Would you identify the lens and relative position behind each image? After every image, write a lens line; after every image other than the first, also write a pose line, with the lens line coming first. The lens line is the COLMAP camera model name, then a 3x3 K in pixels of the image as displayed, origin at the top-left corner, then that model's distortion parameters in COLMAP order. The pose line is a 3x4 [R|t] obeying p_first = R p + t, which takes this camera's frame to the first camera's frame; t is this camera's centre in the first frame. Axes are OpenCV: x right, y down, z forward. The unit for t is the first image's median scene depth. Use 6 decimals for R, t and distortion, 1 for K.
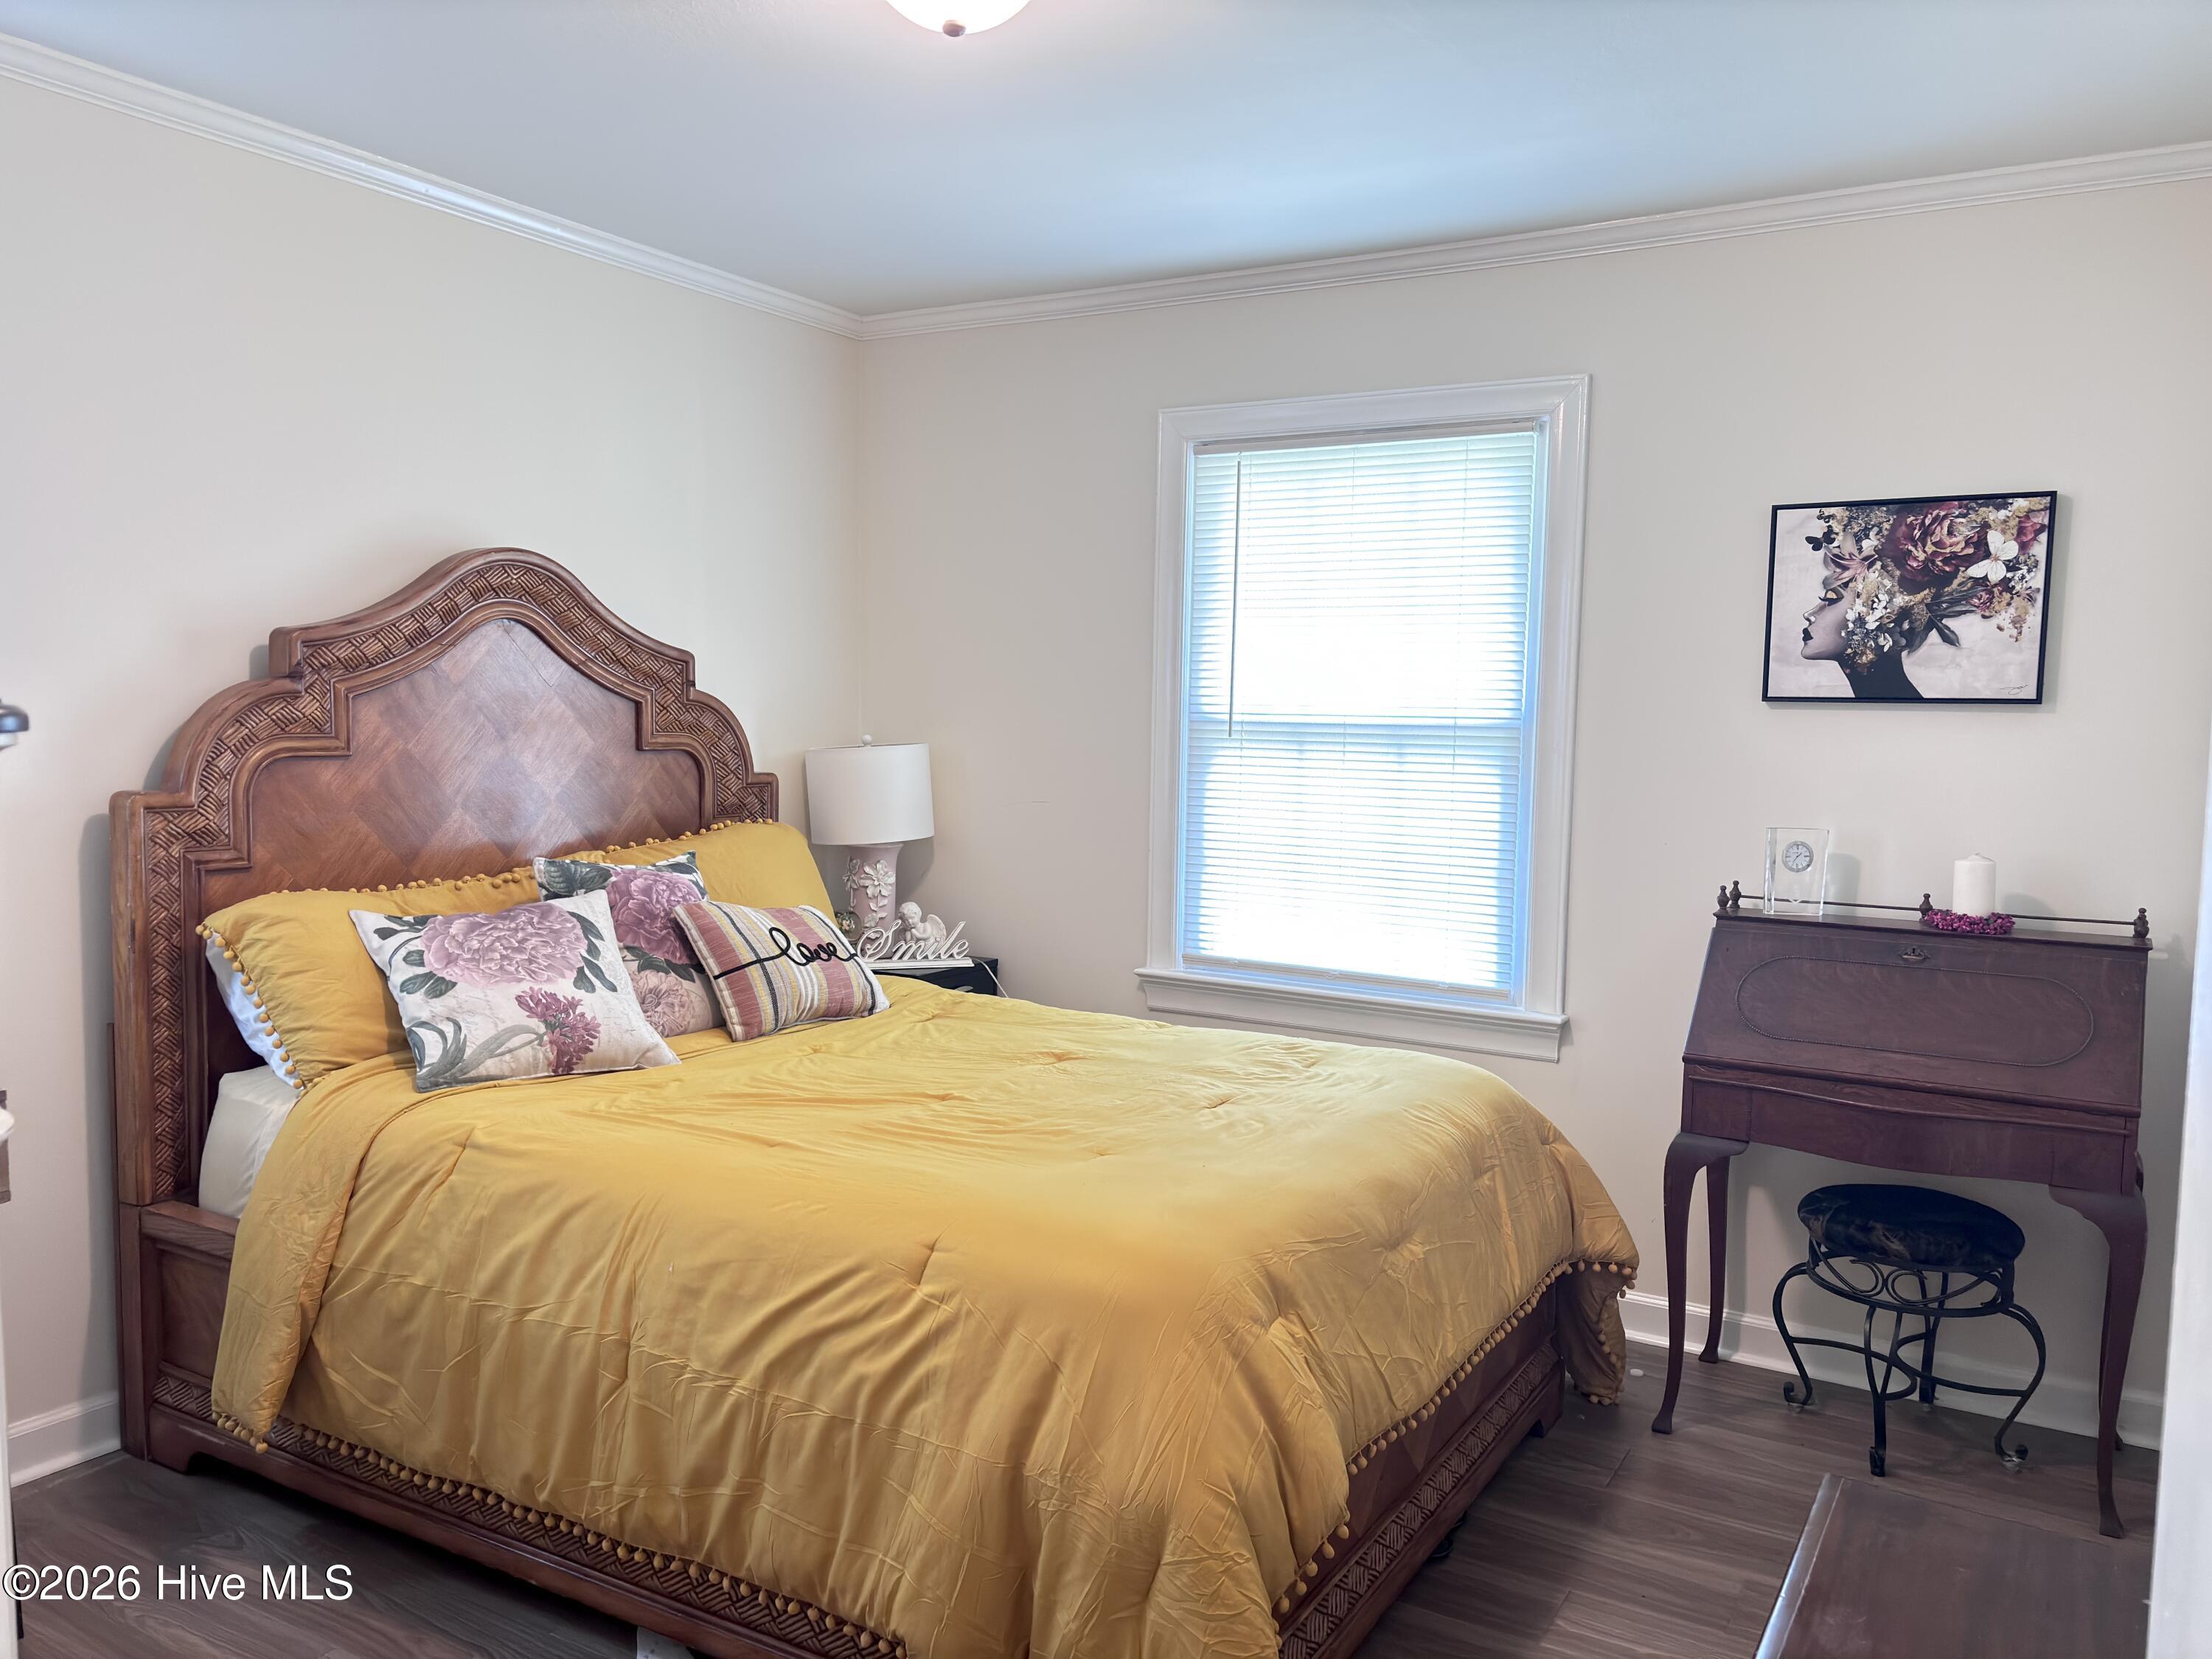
lens RADIAL K [[1647.0, 0, 1106.0], [0, 1647.0, 829.5], [0, 0, 1]] dist [0.007629, -0.002271]
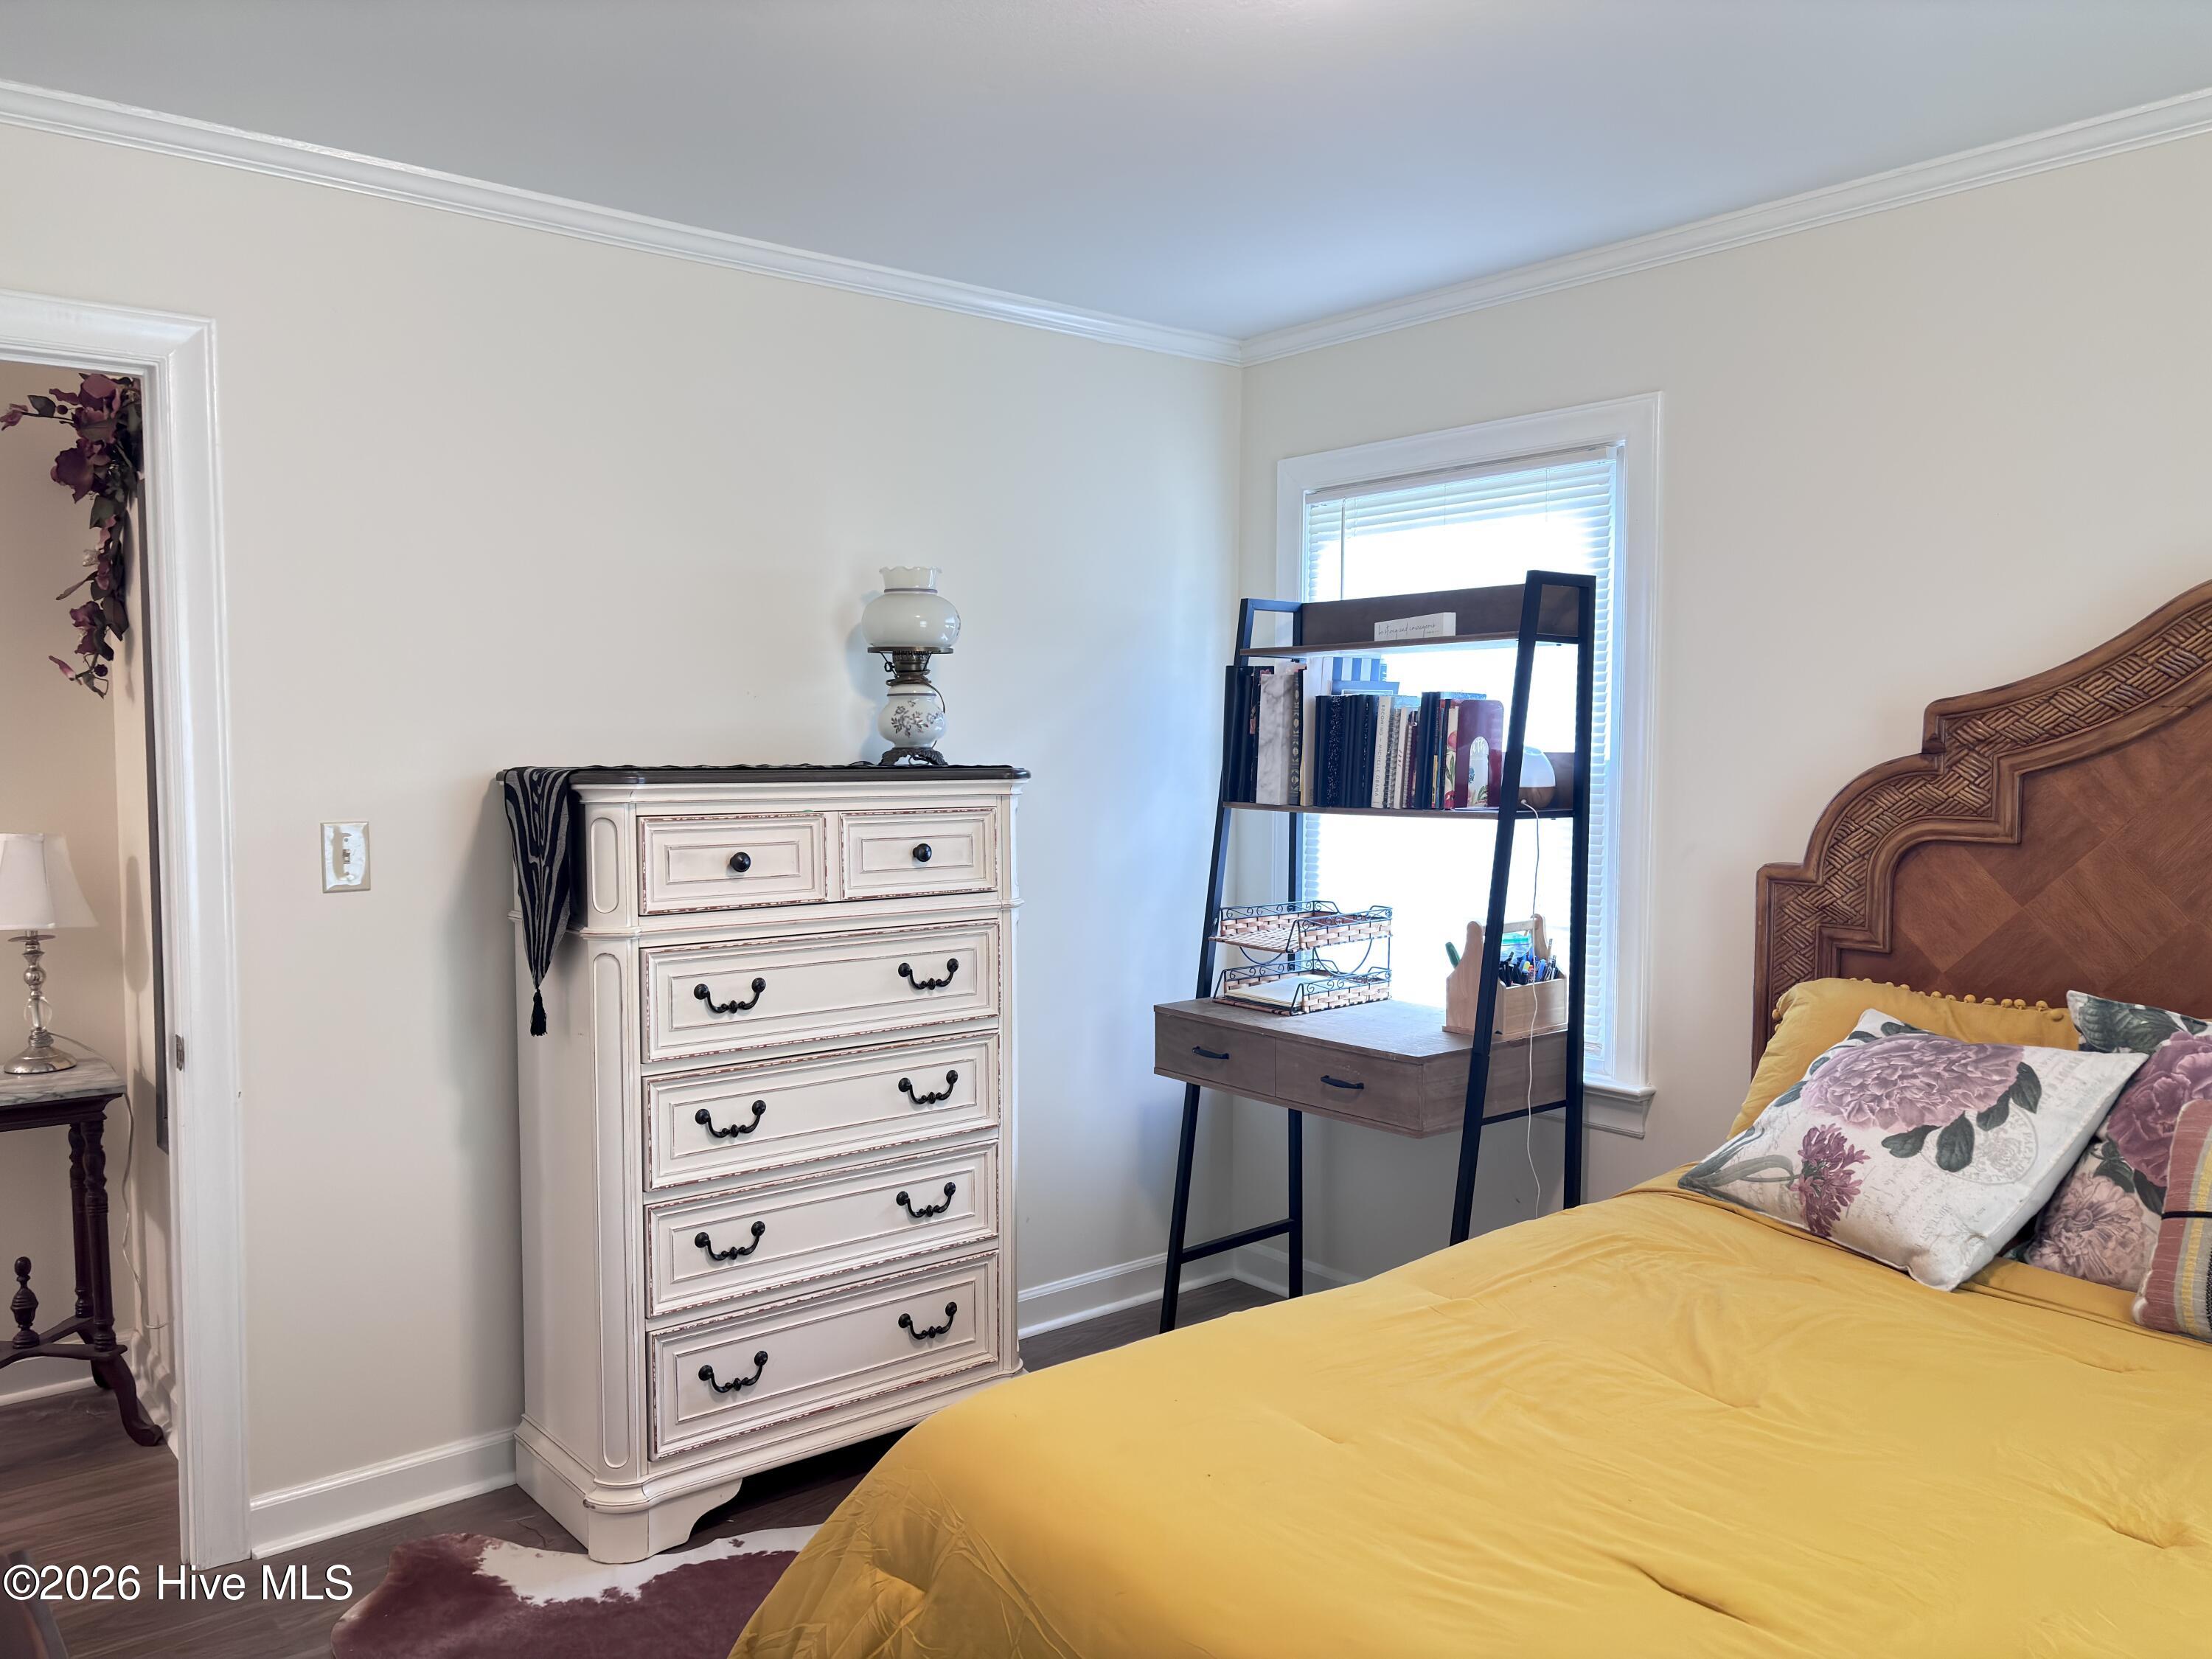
lens RADIAL K [[1647.0, 0, 1106.0], [0, 1647.0, 829.5], [0, 0, 1]] dist [0.007629, -0.002271]
pose [[-0.332618, 0.028824, -0.942621, 0.520502], [-0.080646, 0.995002, 0.058883, -0.066819], [0.939607, 0.095604, -0.328631, 0.868932]]
